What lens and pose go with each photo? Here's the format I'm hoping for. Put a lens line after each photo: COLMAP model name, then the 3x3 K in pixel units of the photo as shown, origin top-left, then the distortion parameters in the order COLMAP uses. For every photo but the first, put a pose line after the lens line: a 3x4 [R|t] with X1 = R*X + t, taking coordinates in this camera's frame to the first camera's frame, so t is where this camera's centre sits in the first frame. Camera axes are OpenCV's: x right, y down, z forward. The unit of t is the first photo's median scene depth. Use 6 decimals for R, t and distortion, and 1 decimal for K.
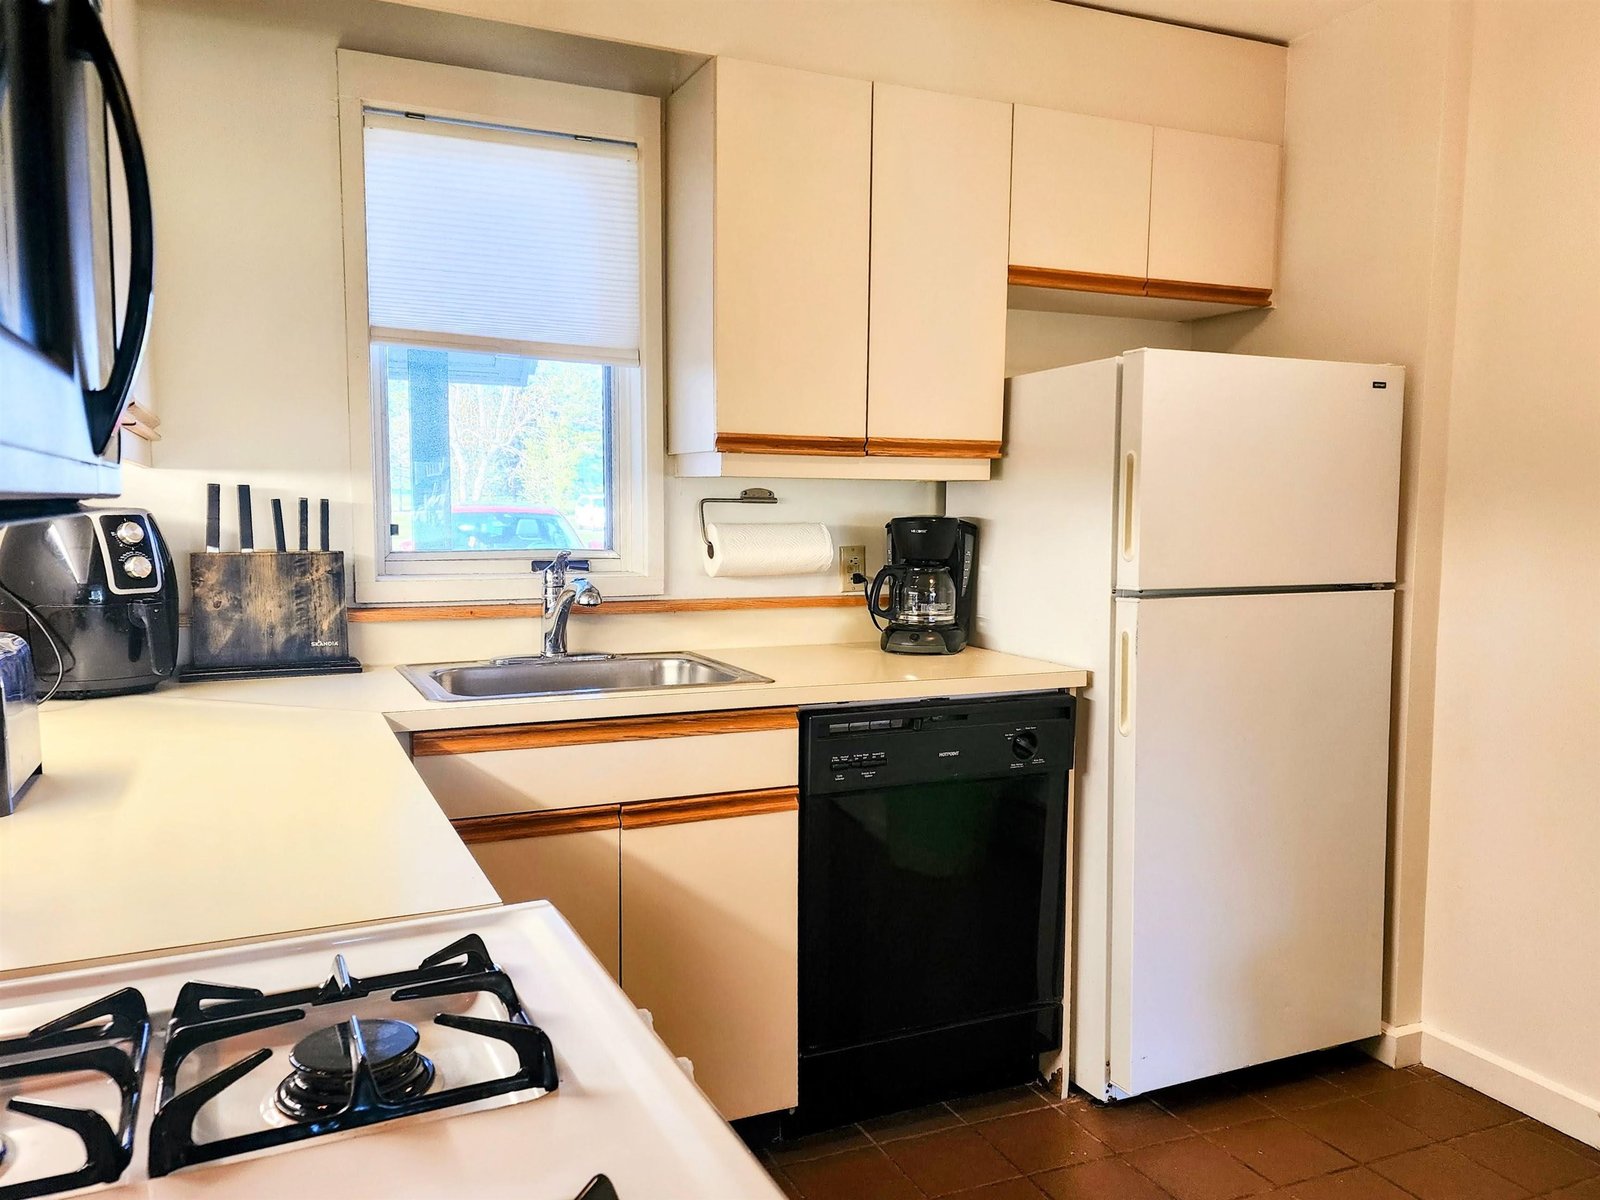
lens RADIAL K [[1206.0, 0, 794.1], [0, 1206.0, 630.5], [0, 0, 1]] dist [0.042750, -0.001945]
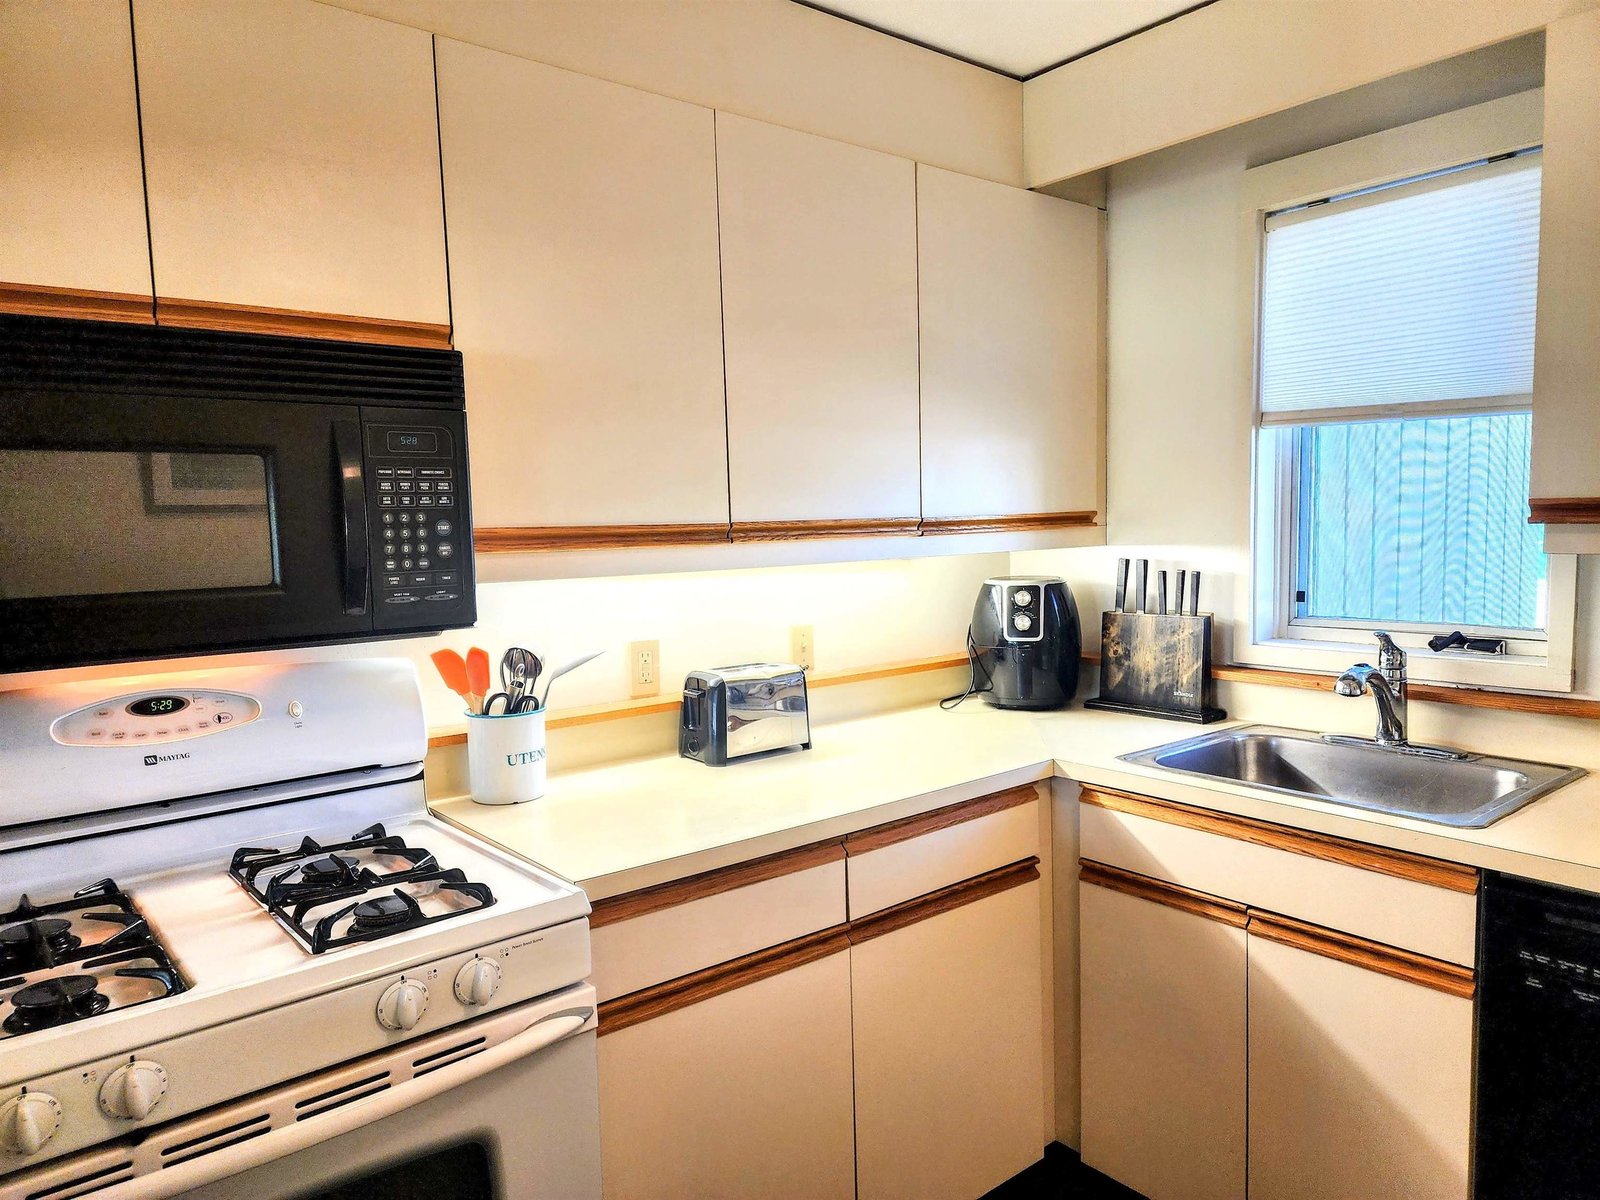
lens RADIAL K [[1063.3, 0, 804.5], [0, 1063.3, 610.2], [0, 0, 1]] dist [0.089840, -0.077717]
pose [[0.247446, 0.067013, -0.966581, 0.521890], [-0.072312, 0.996100, 0.050547, -0.096823], [0.966199, 0.057388, 0.251327, 0.386680]]
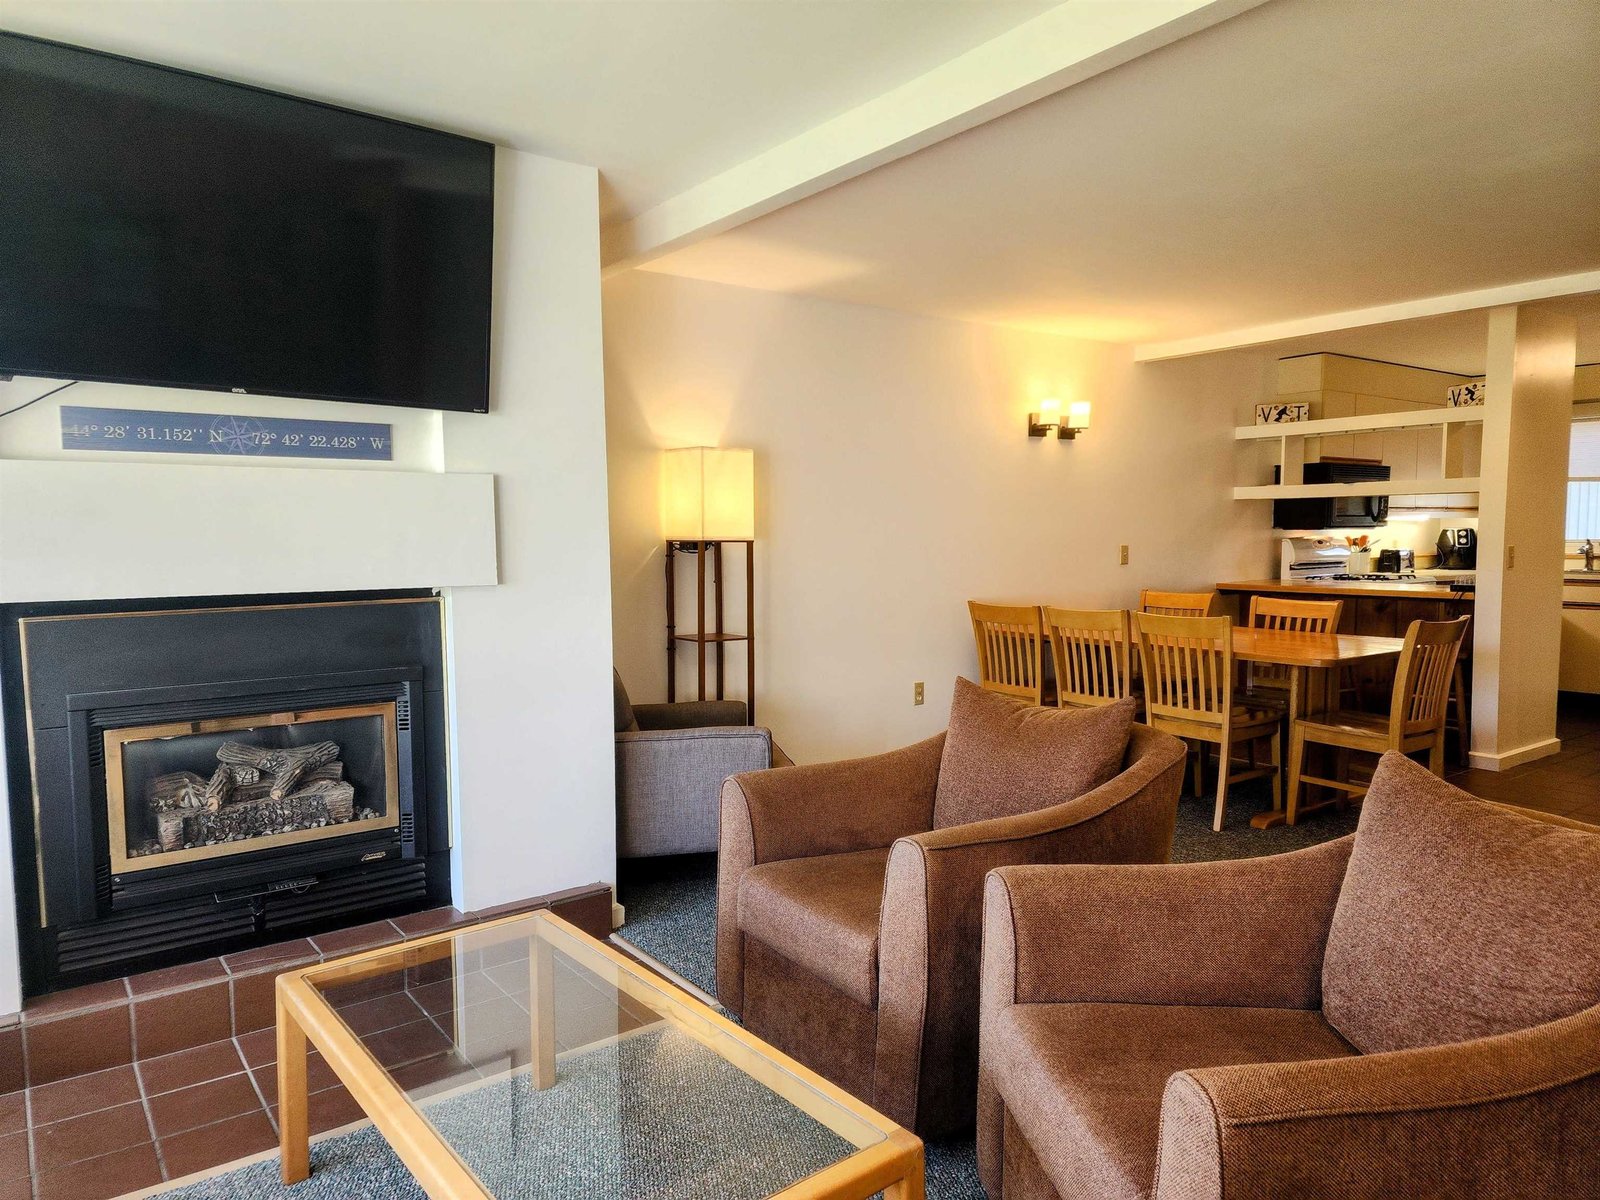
lens RADIAL K [[1082.6, 0, 800.0], [0, 1082.6, 600.0], [0, 0, 1]] dist [0.091874, -0.084907]
pose [[0.210843, 0.056160, -0.975905, 2.546680], [-0.095194, 0.994783, 0.036680, 0.214452], [0.972874, 0.085167, 0.215089, -1.933525]]
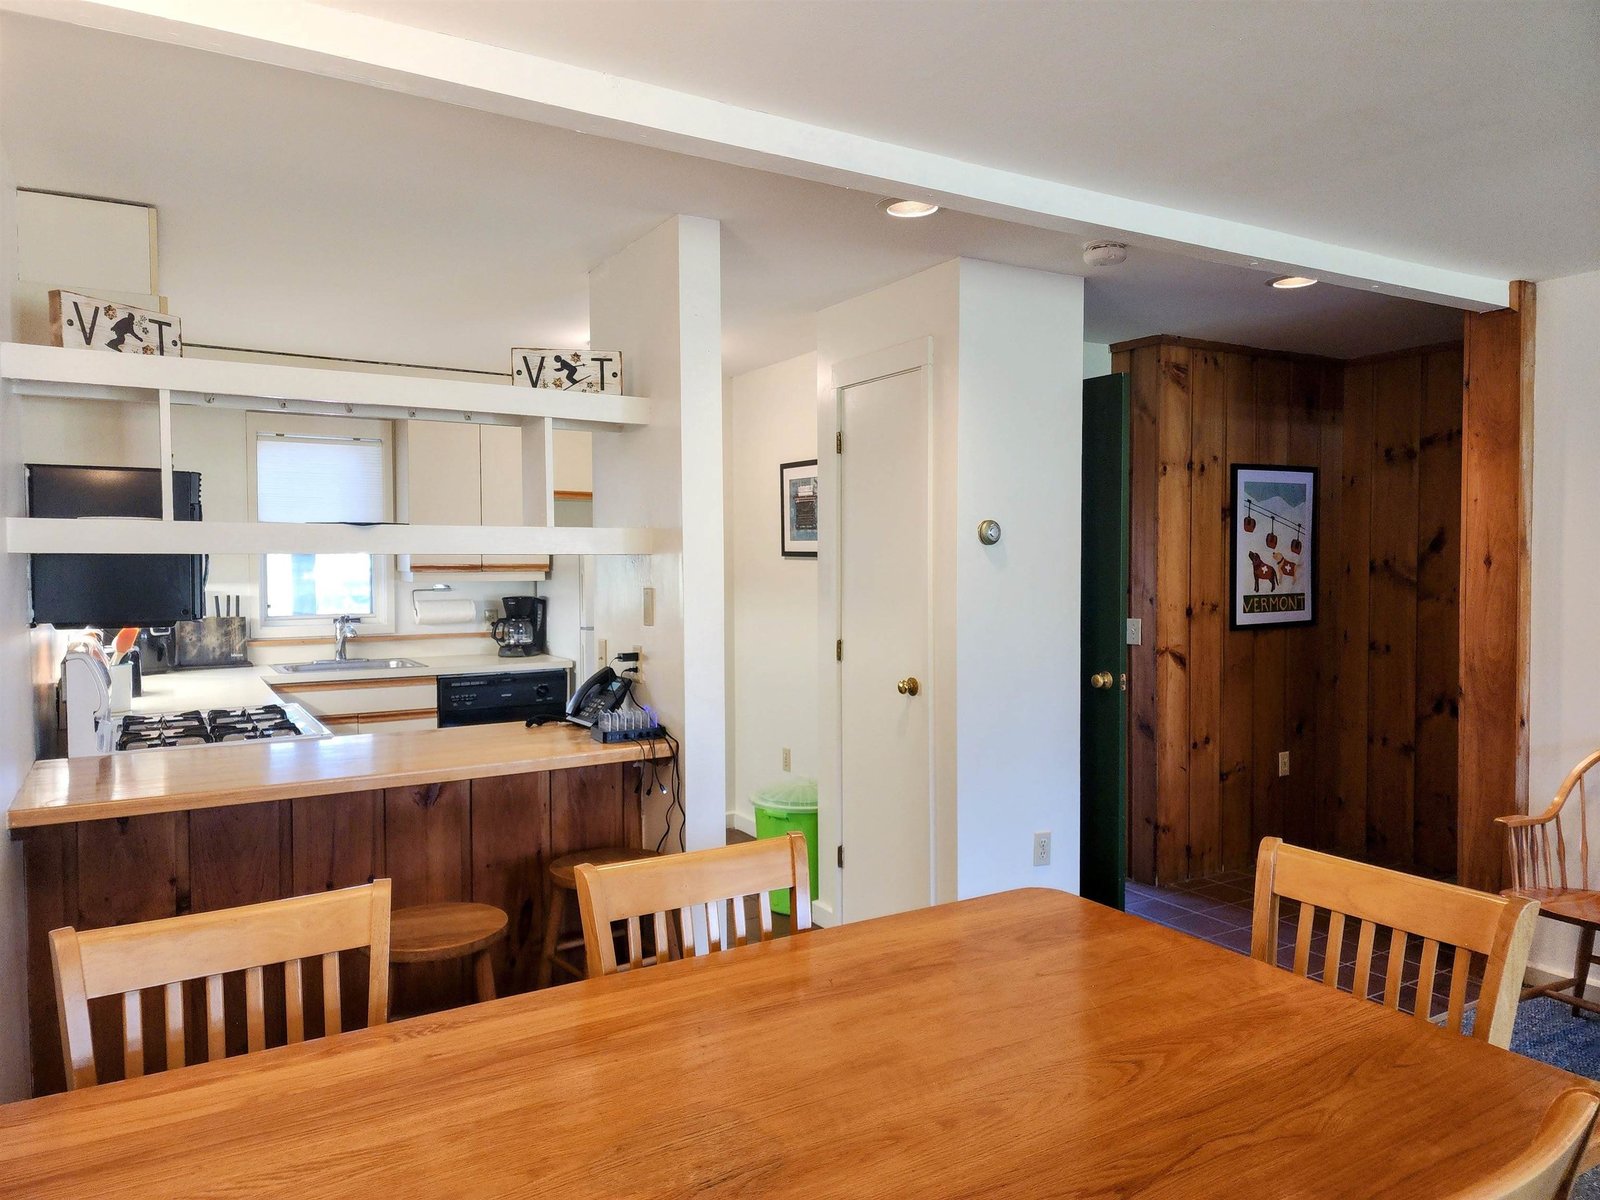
lens RADIAL K [[1053.2, 0, 762.6], [0, 1053.2, 600.7], [0, 0, 1]] dist [0.089869, -0.085904]
pose [[0.995076, -0.013220, 0.098232, 0.444083], [0.019623, 0.997724, -0.064505, 0.060626], [-0.097155, 0.066115, 0.993071, -1.219161]]
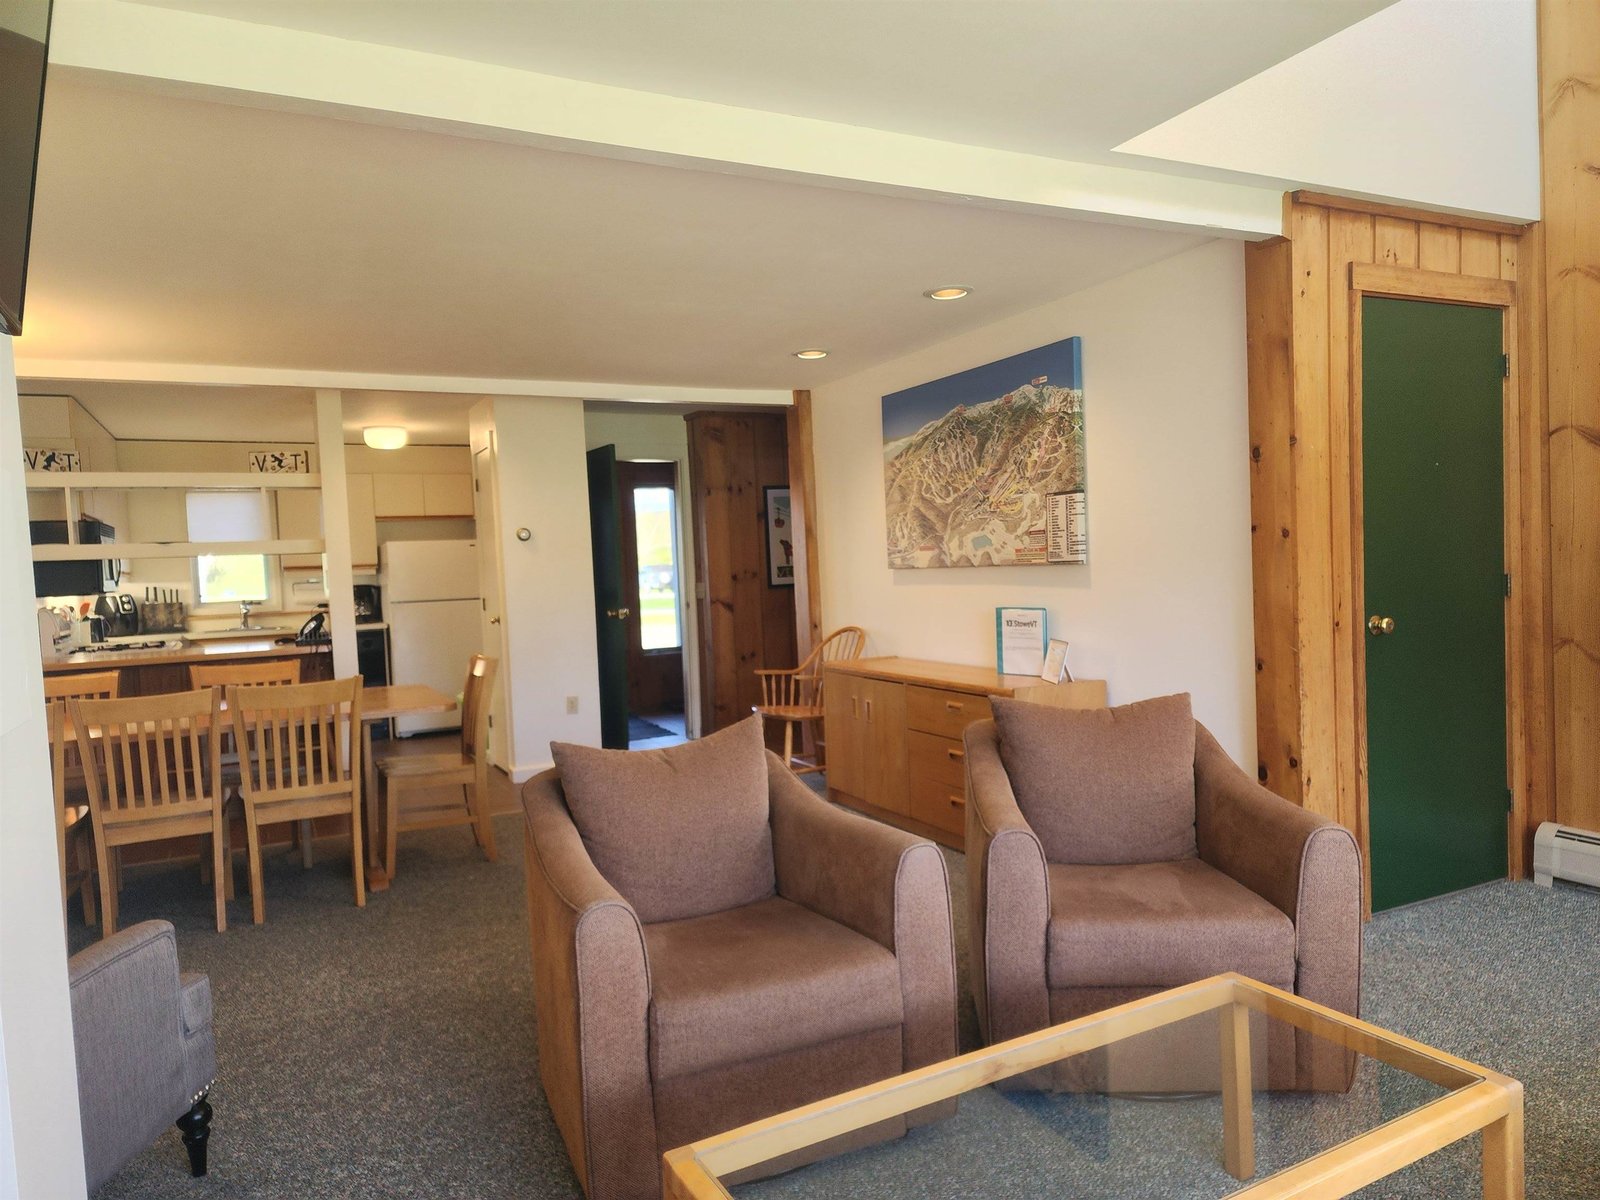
lens RADIAL K [[1082.6, 0, 800.0], [0, 1082.6, 600.0], [0, 0, 1]] dist [0.091874, -0.084907]
pose [[0.998442, -0.047735, 0.028893, 1.534073], [0.049734, 0.996094, -0.072967, 0.290854], [-0.025297, 0.074290, 0.996916, -2.636263]]
